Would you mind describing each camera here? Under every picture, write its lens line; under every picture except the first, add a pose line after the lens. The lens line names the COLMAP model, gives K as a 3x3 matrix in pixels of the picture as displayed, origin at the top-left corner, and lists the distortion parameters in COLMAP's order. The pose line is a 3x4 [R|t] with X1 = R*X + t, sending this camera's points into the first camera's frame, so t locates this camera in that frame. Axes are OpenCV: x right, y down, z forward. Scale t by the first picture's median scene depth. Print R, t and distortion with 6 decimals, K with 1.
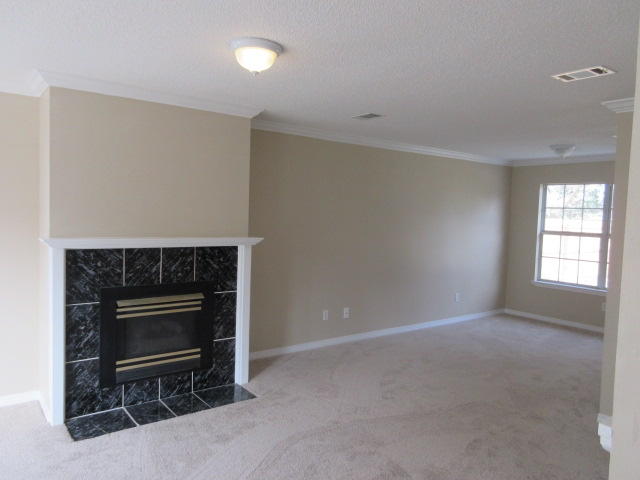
lens RADIAL K [[480.1, 0, 320.4], [0, 480.1, 240.8], [0, 0, 1]] dist [0.003148, 0.007695]
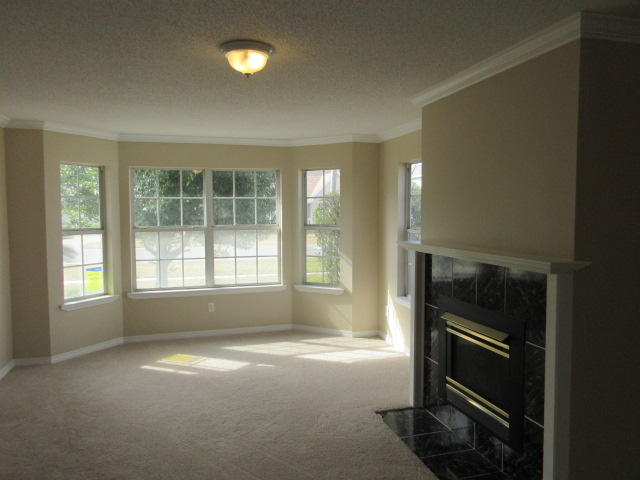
lens RADIAL K [[480.1, 0, 320.4], [0, 480.1, 238.4], [0, 0, 1]] dist [0.003148, 0.007695]
pose [[-0.363009, 0.024057, -0.931475, 0.488837], [-0.063918, 0.996669, 0.050651, -0.045518], [0.929591, 0.077925, -0.360262, 0.992767]]
